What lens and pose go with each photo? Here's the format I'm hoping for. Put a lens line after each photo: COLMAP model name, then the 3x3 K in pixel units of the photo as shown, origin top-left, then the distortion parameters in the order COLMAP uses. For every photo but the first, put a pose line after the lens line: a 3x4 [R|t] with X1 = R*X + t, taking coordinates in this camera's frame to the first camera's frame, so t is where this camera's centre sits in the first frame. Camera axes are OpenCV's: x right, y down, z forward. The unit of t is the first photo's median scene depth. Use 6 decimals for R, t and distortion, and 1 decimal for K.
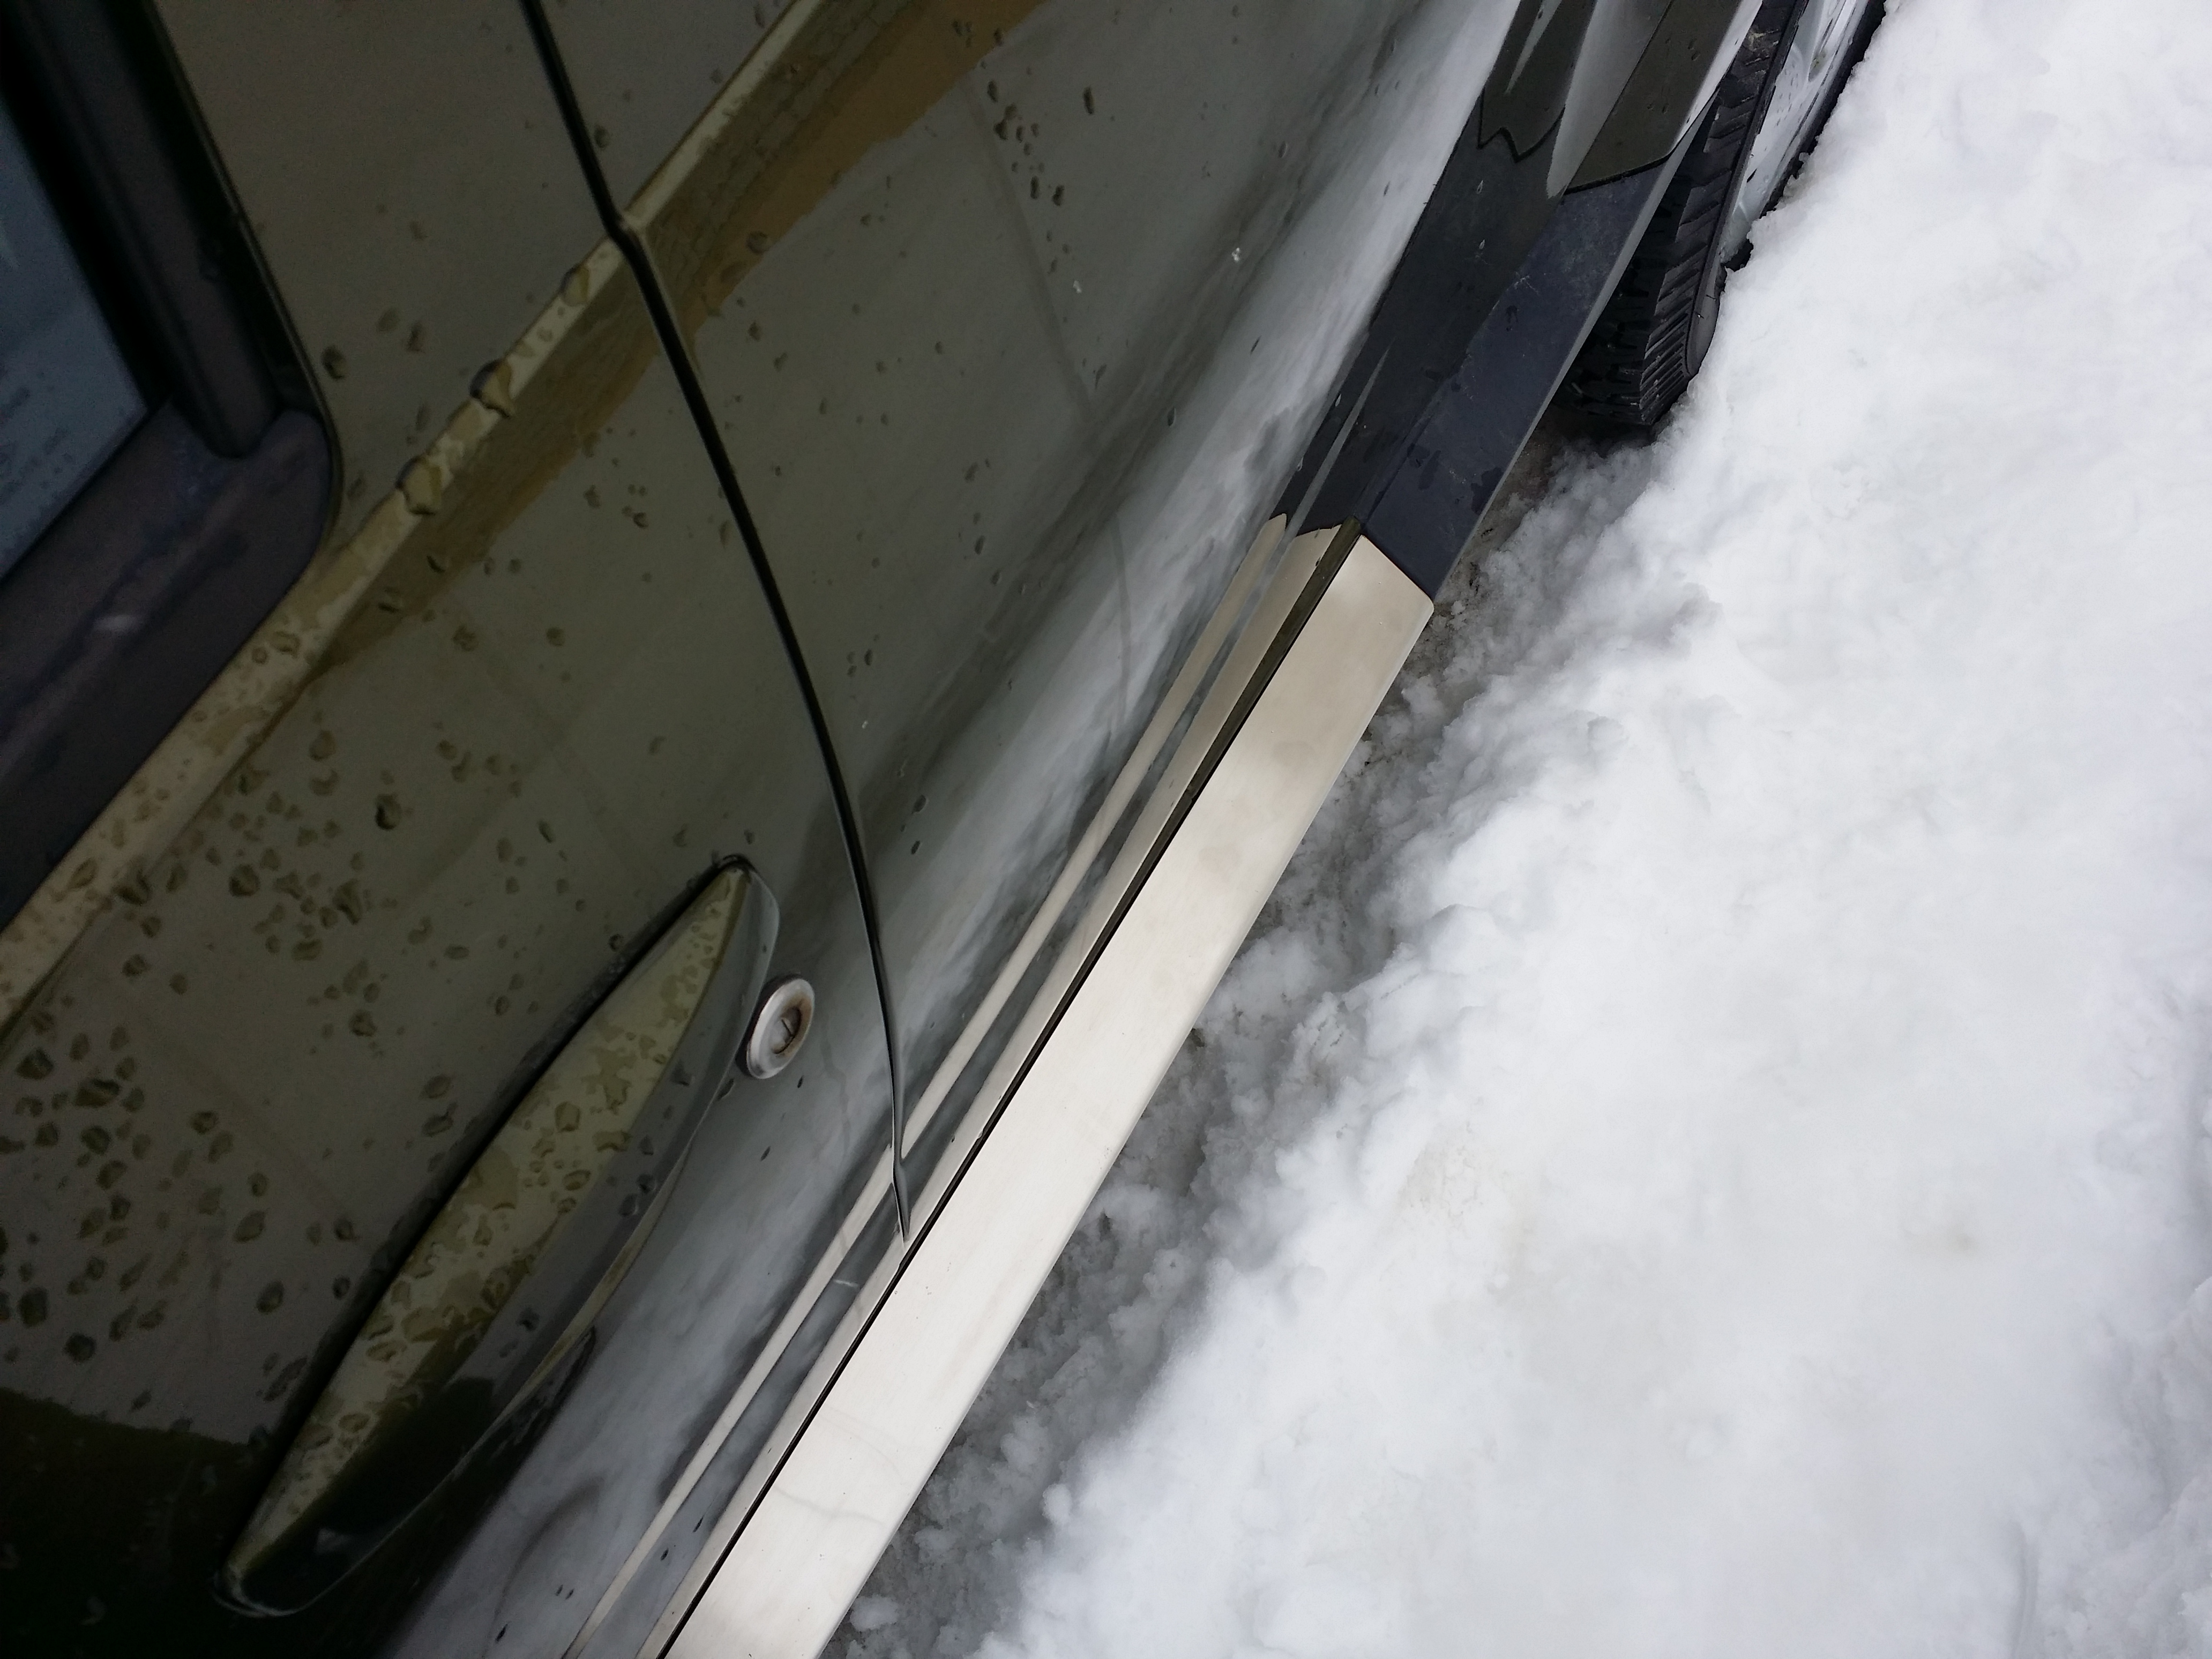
lens RADIAL K [[2023.2, 0, 1106.0], [0, 2023.2, 829.5], [0, 0, 1]] dist [0.163485, -0.355504]
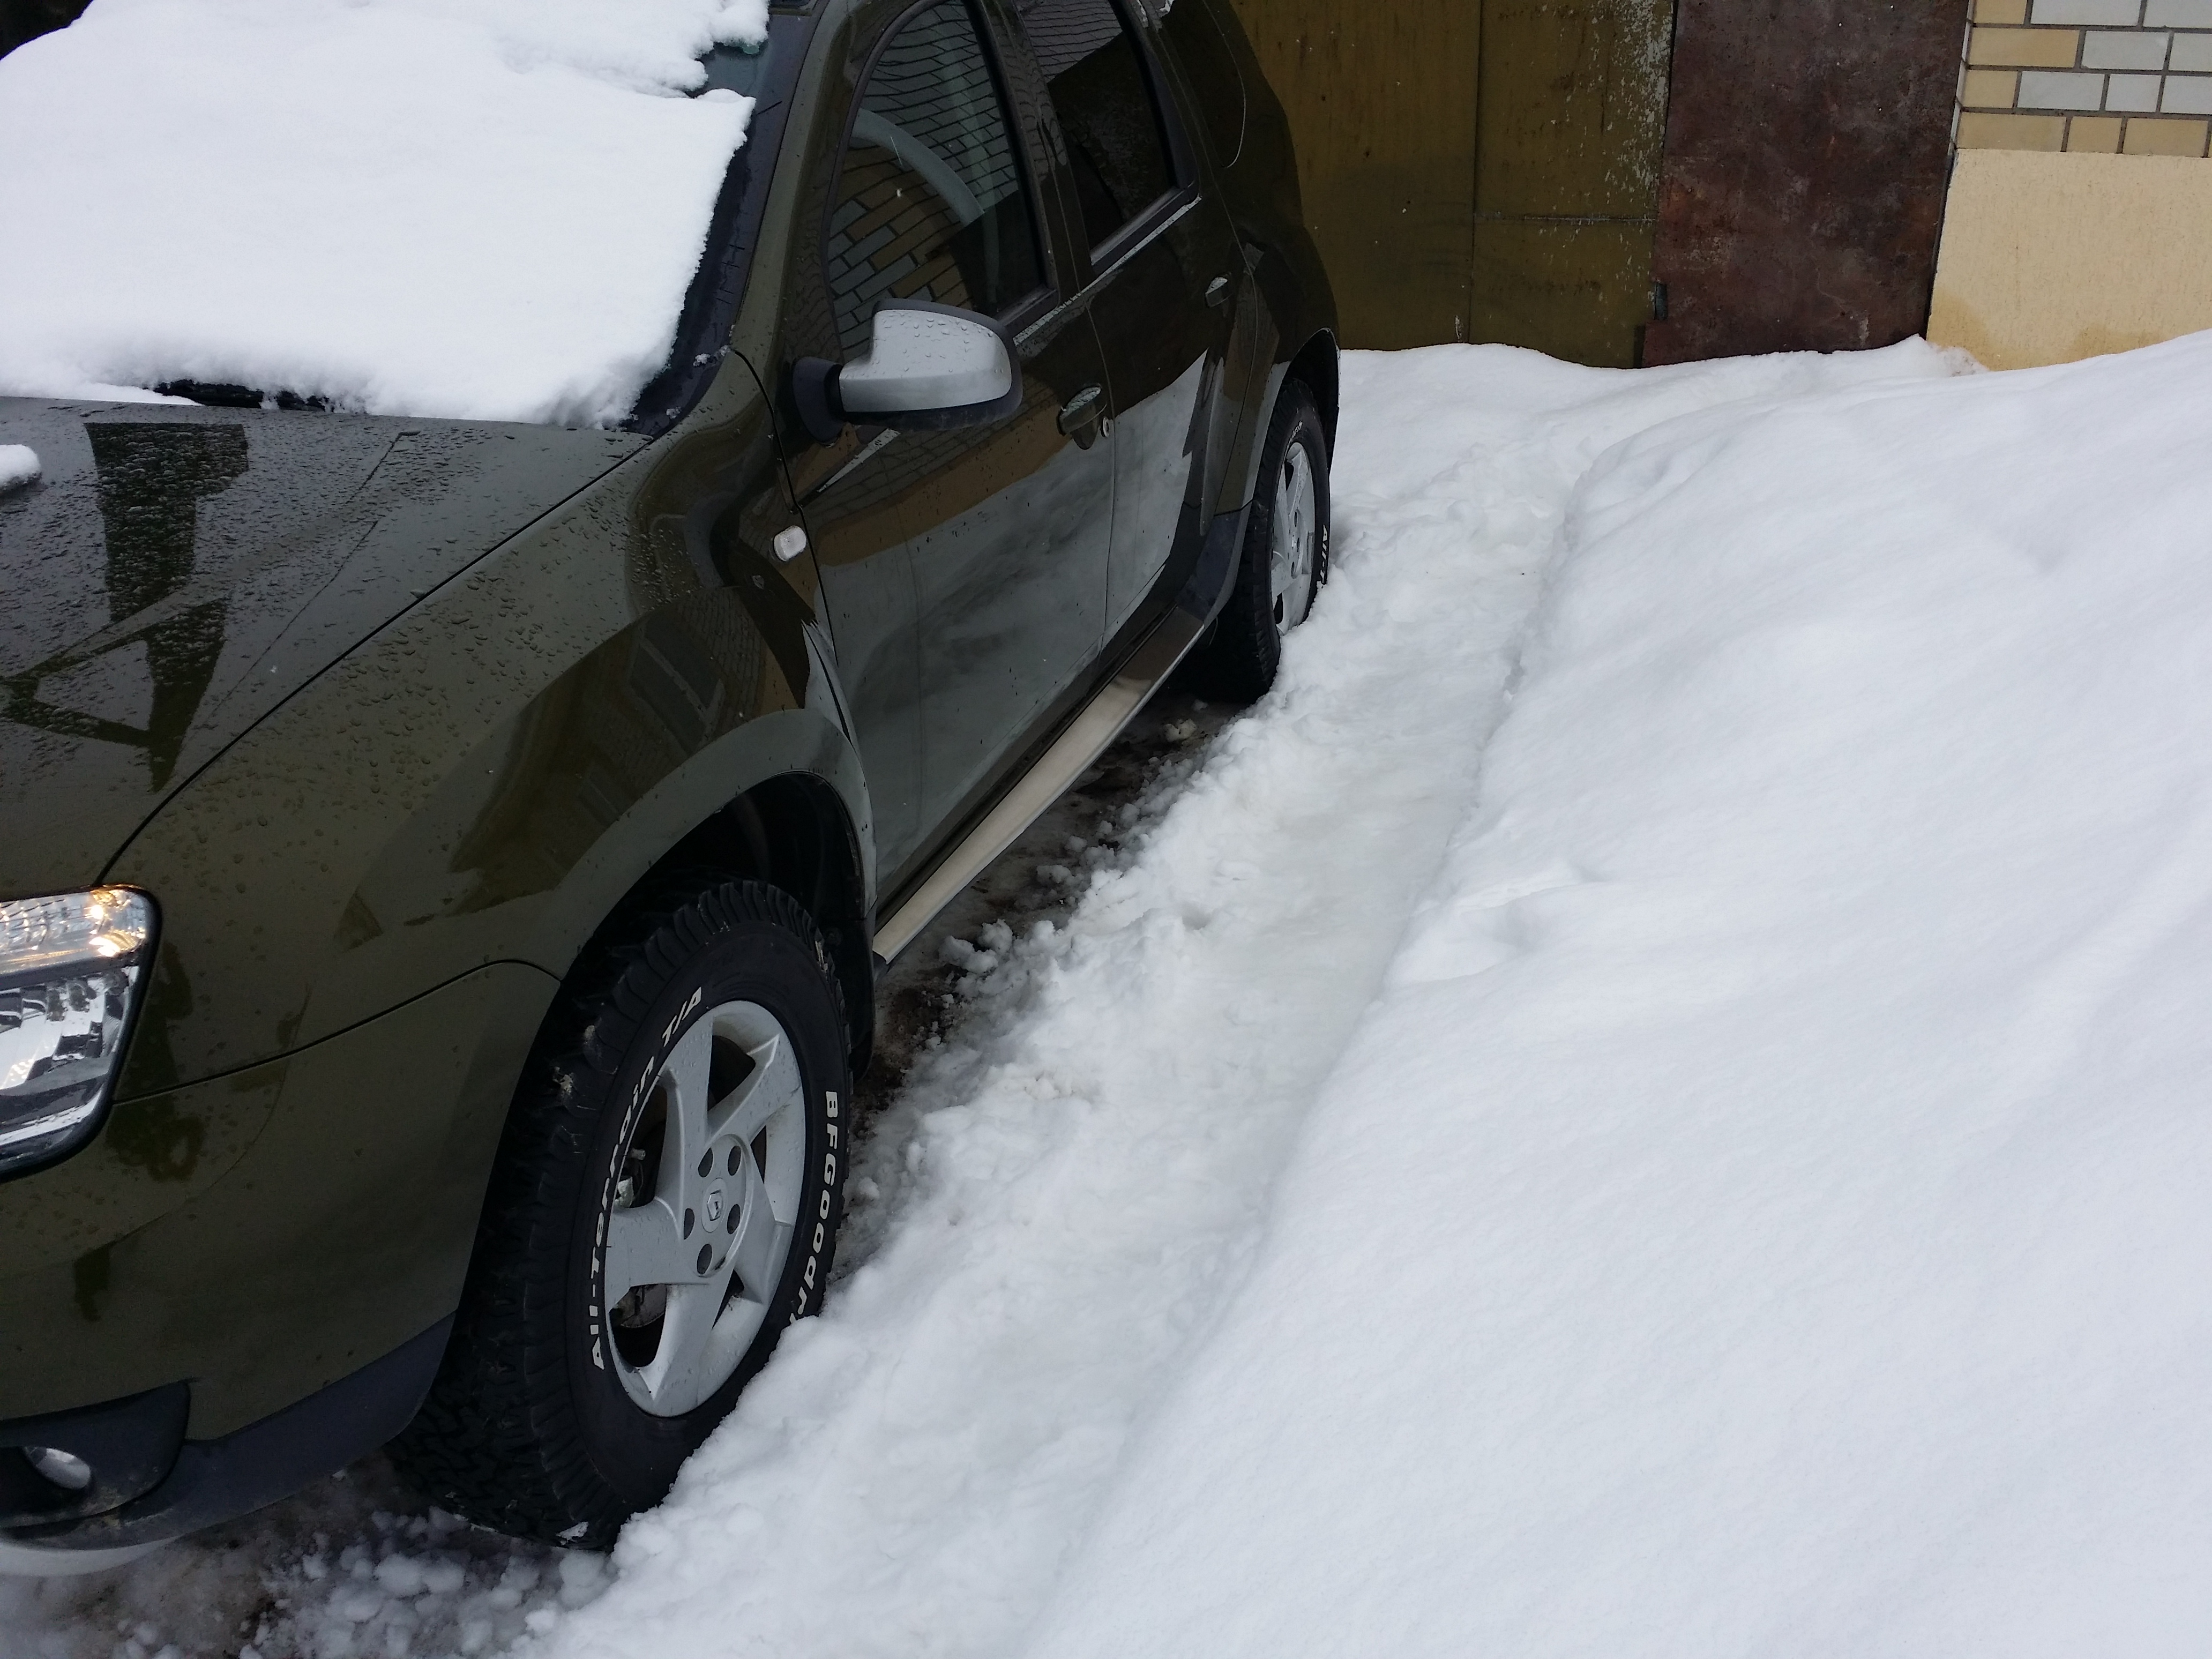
lens RADIAL K [[2023.2, 0, 1106.0], [0, 2023.2, 829.5], [0, 0, 1]] dist [0.163485, -0.355504]
pose [[0.978768, -0.088982, 0.184648, -0.511755], [0.183298, 0.783138, -0.594220, 1.700435], [-0.091730, 0.615449, 0.782821, -1.074720]]
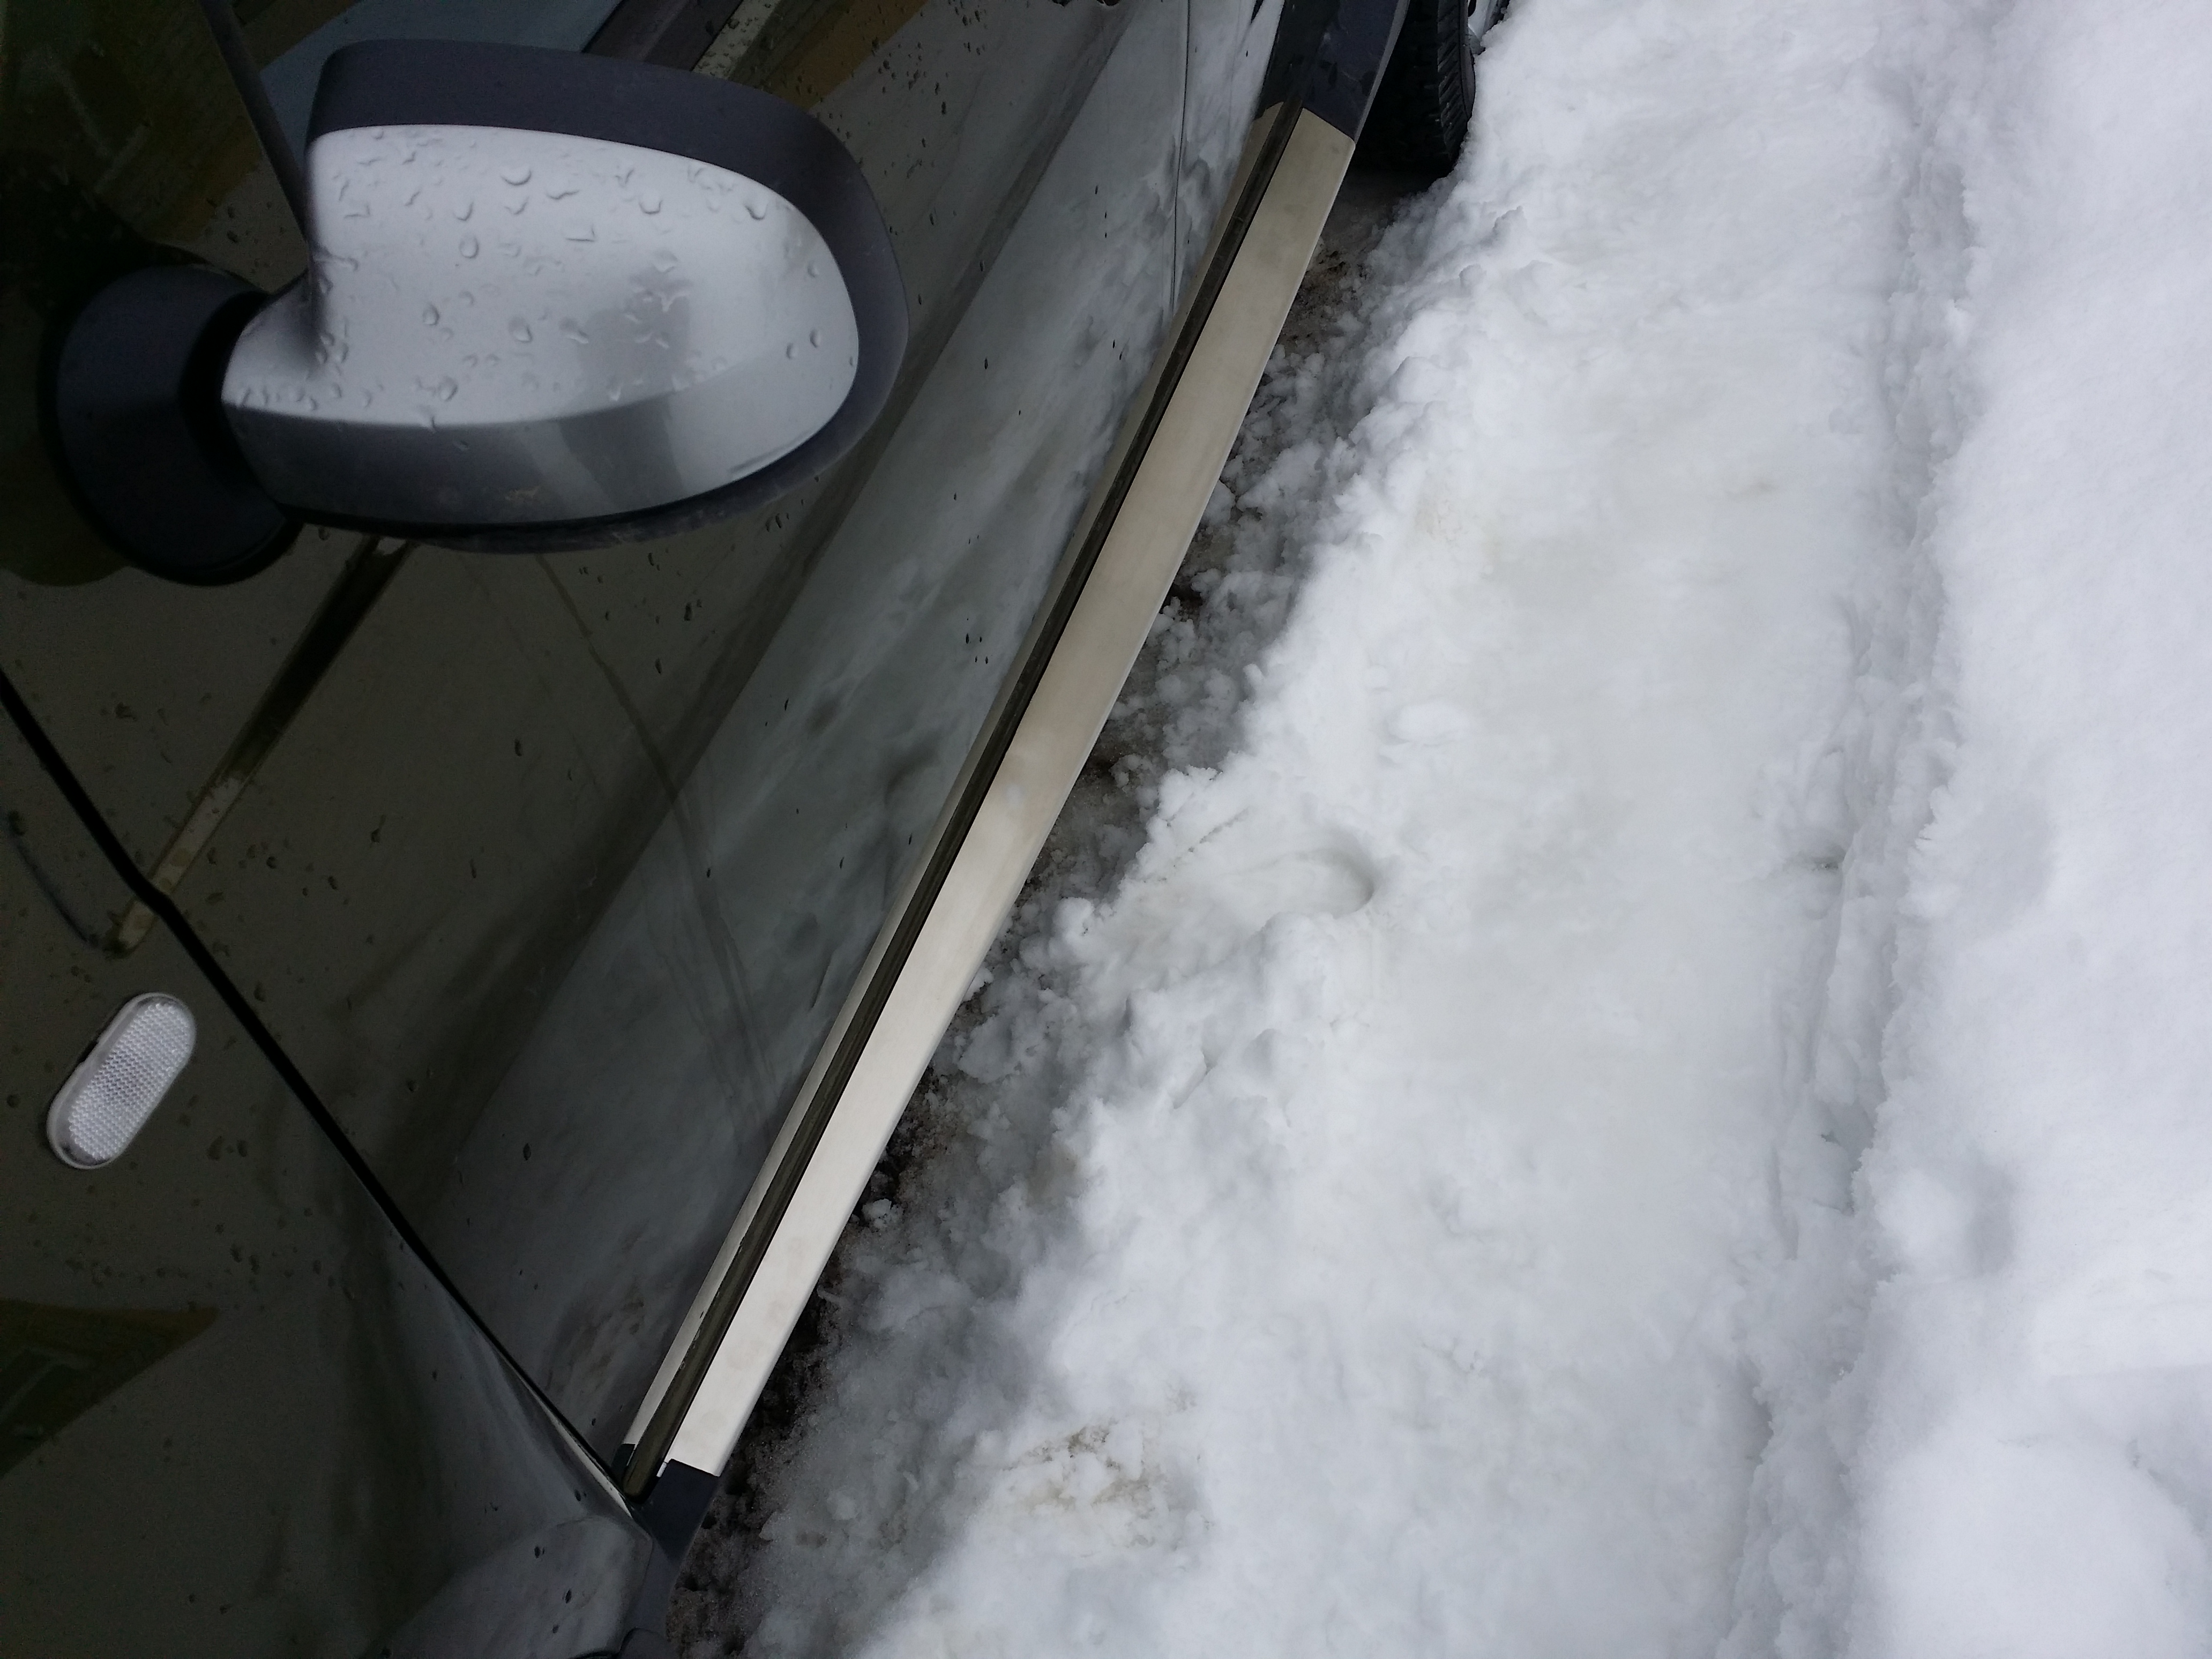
lens RADIAL K [[2023.2, 0, 1106.0], [0, 2023.2, 829.5], [0, 0, 1]] dist [0.163485, -0.355504]
pose [[0.977704, -0.186823, 0.095872, -0.256901], [0.202989, 0.957750, -0.203743, 0.617439], [-0.053757, 0.218661, 0.974319, -0.418473]]
